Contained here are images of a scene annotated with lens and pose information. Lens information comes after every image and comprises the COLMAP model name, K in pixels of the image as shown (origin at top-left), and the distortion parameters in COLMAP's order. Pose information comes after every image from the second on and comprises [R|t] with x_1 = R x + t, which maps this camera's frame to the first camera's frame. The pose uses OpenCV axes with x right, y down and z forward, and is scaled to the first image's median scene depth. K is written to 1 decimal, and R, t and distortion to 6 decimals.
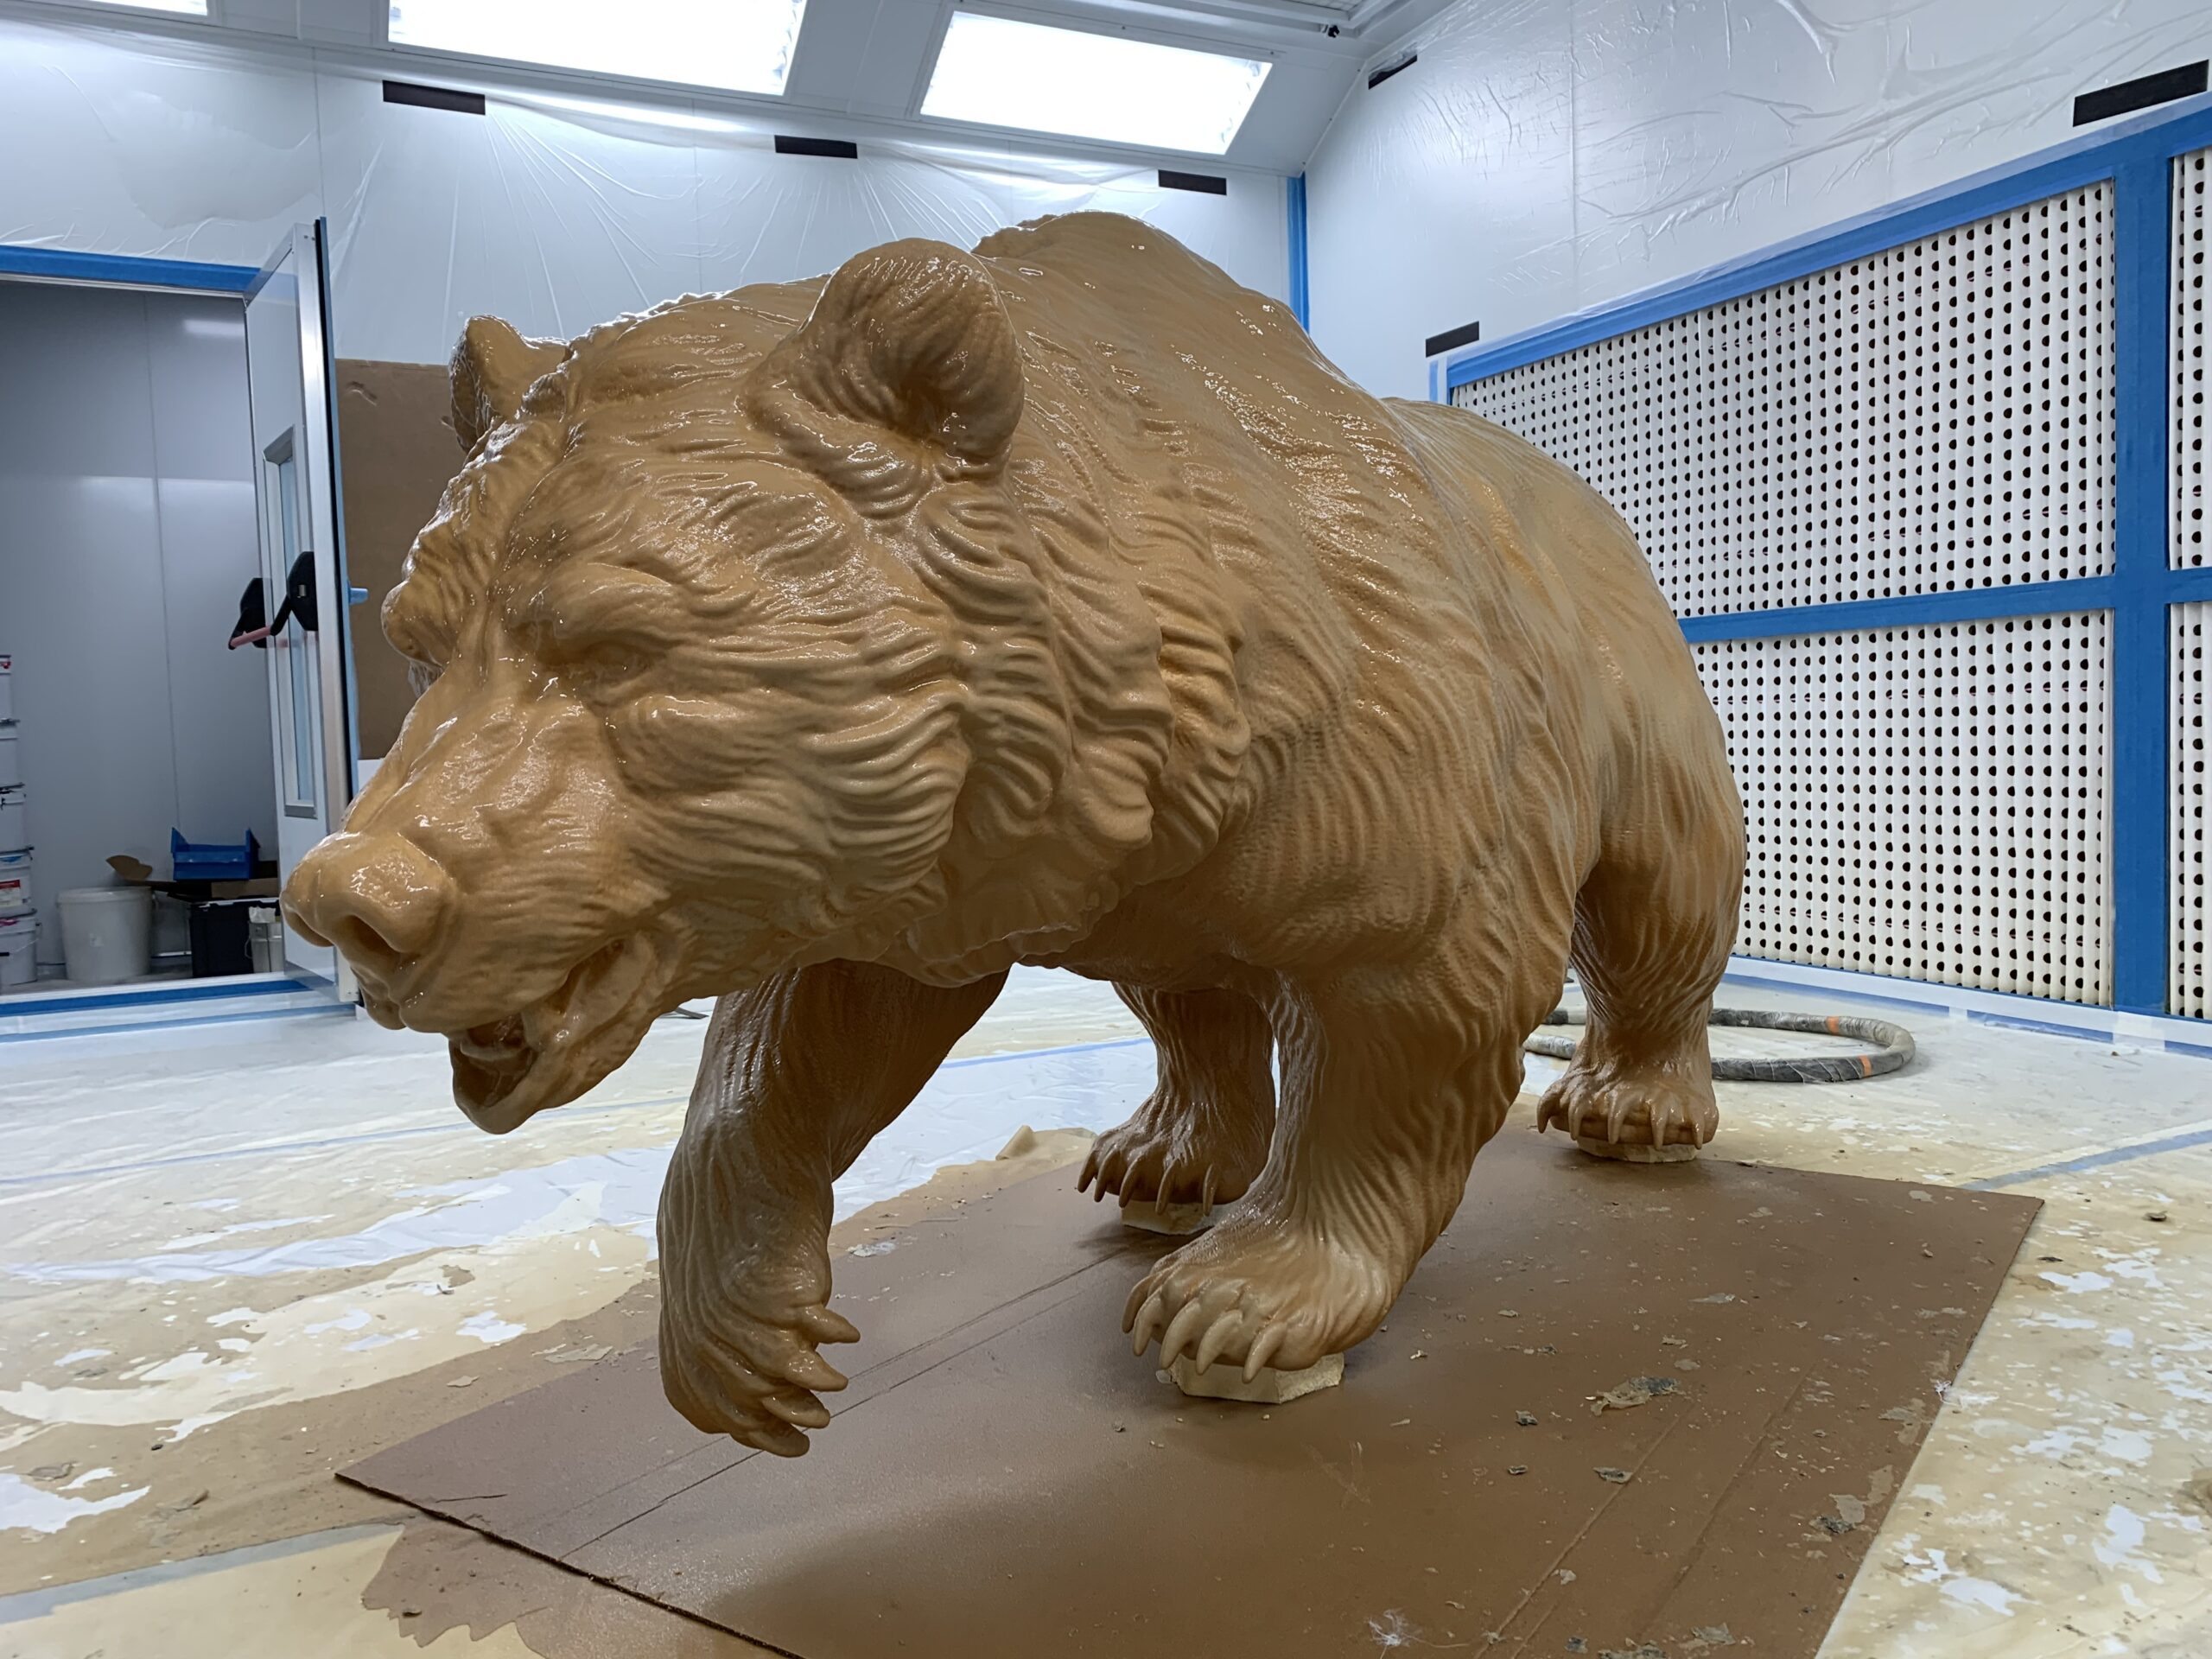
lens RADIAL K [[1694.1, 0, 1106.0], [0, 1694.1, 829.5], [0, 0, 1]] dist [0.034024, 0.000075]
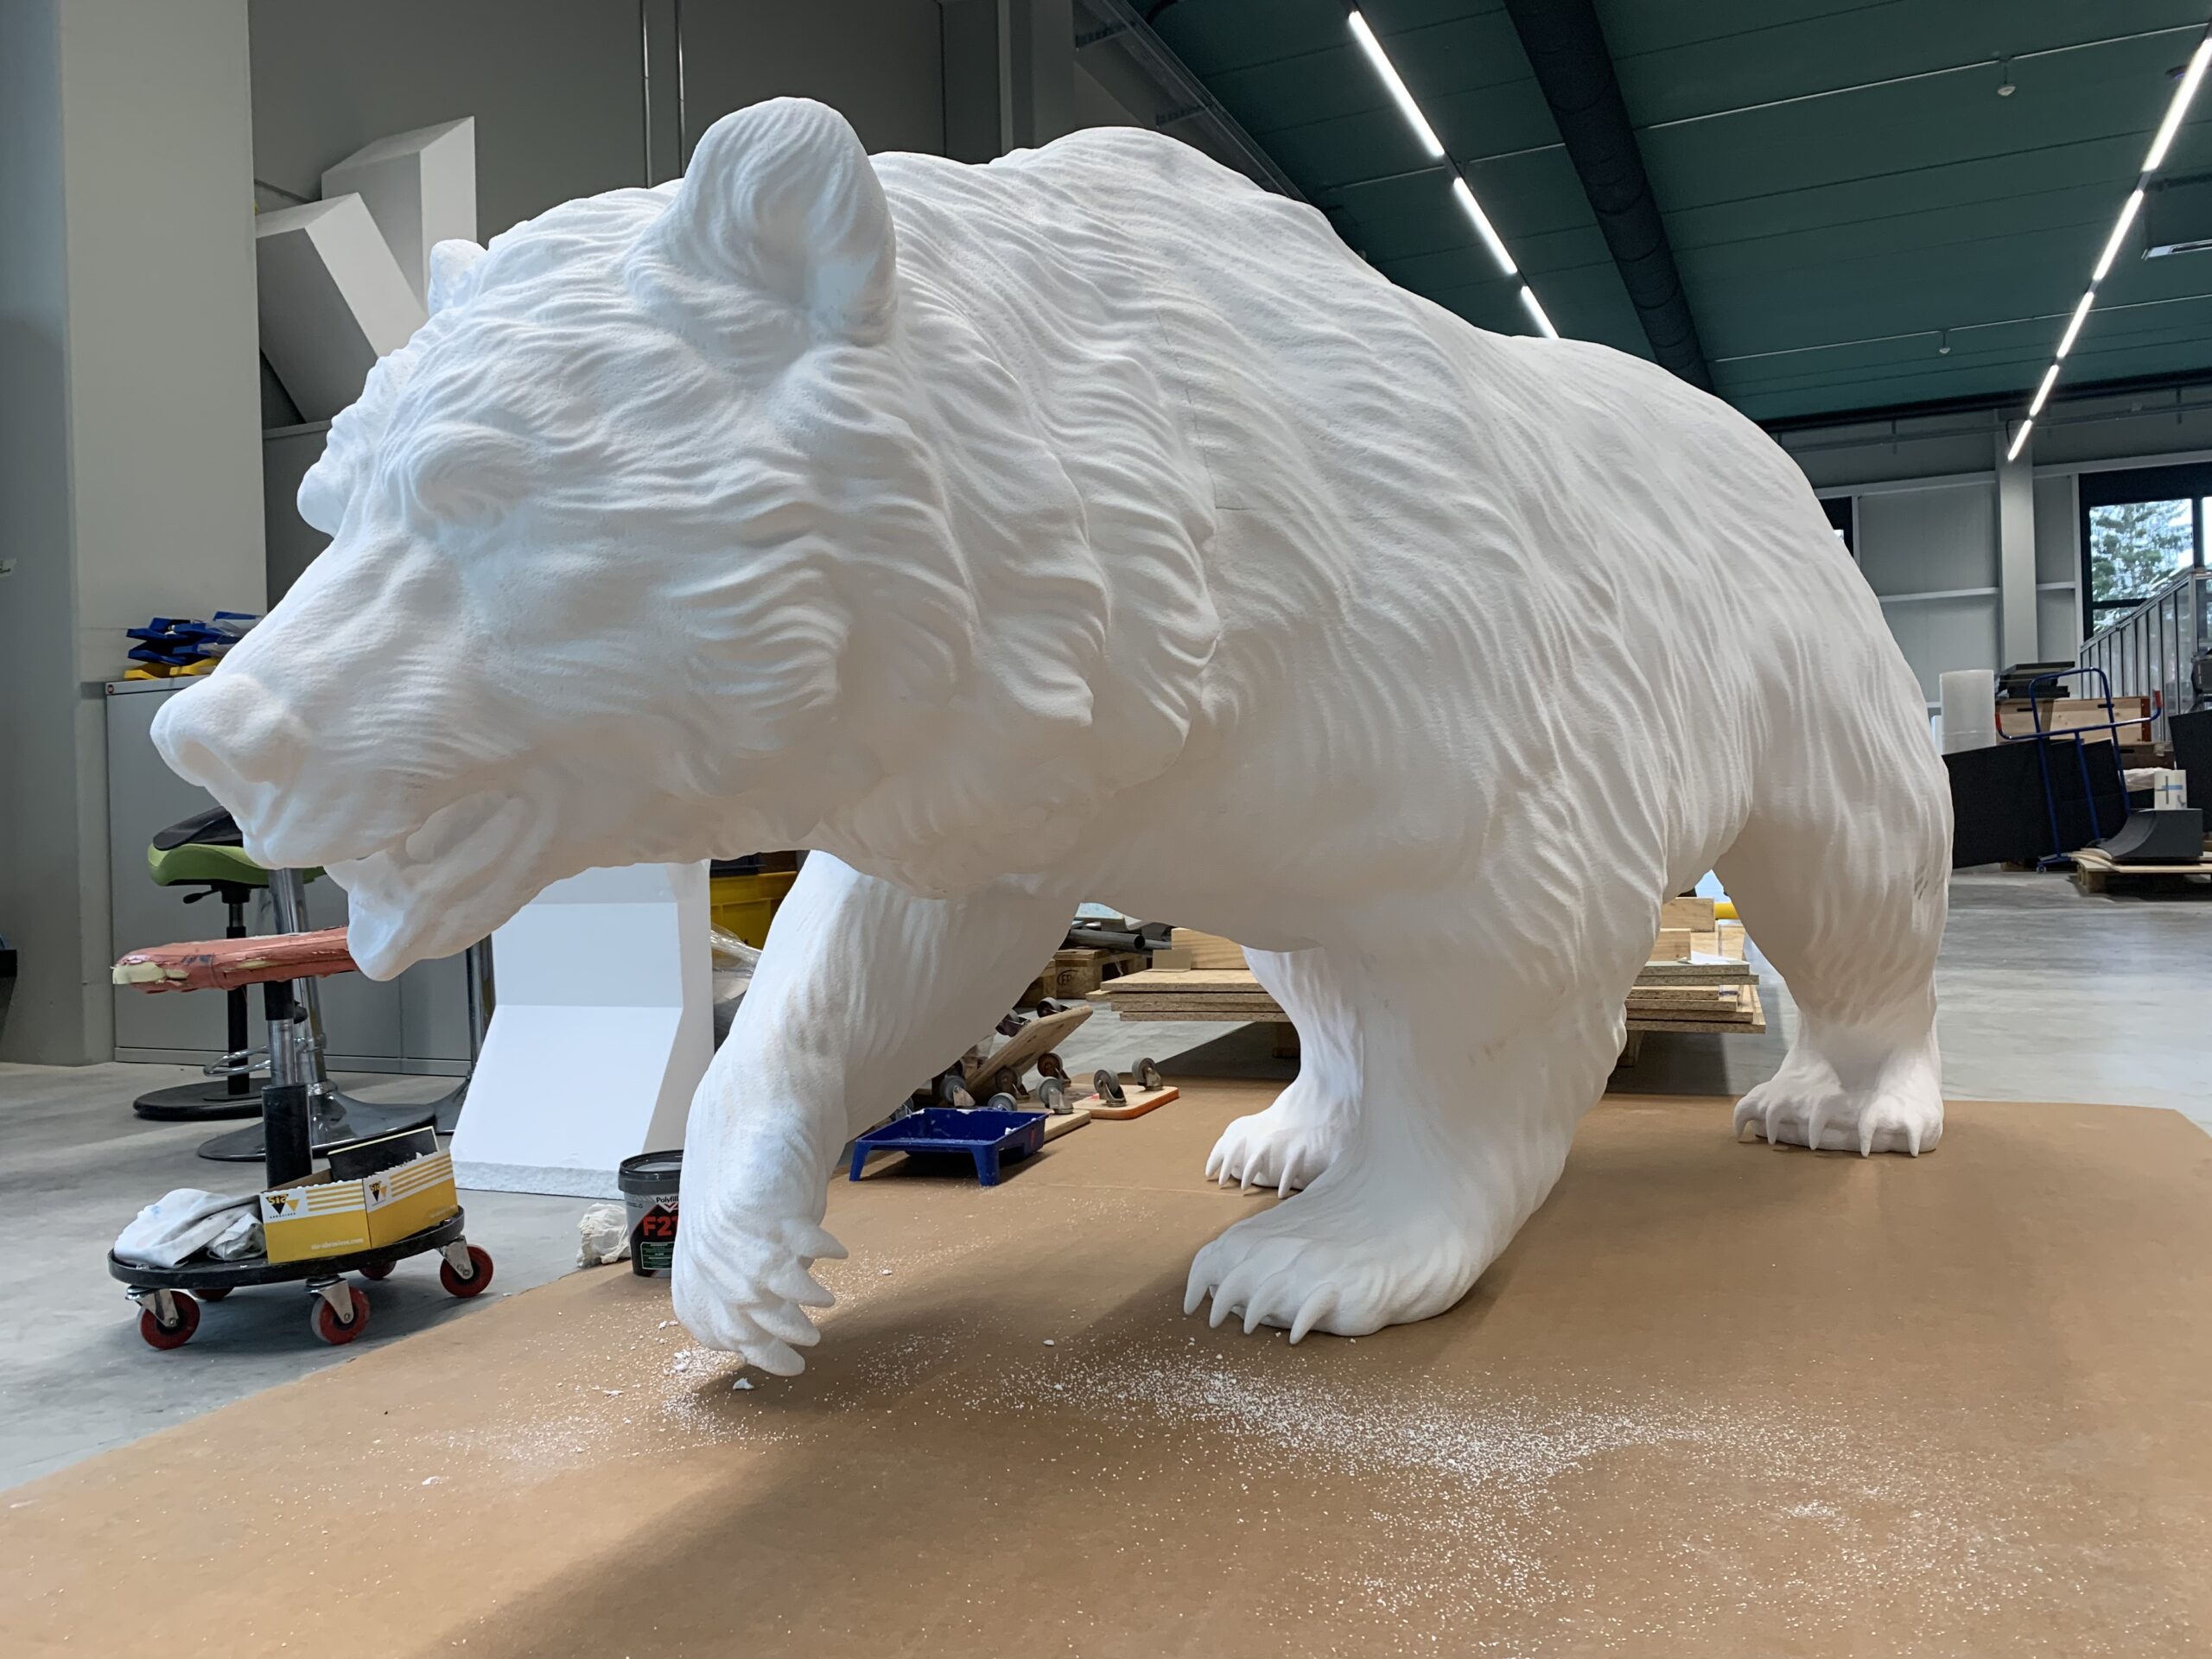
lens RADIAL K [[1694.1, 0, 1106.0], [0, 1694.1, 829.5], [0, 0, 1]] dist [0.034024, 0.000075]
pose [[0.977773, -0.015626, -0.209085, 0.203955], [0.004820, 0.998630, -0.052095, 0.100260], [0.209612, 0.049929, 0.976509, 0.058462]]
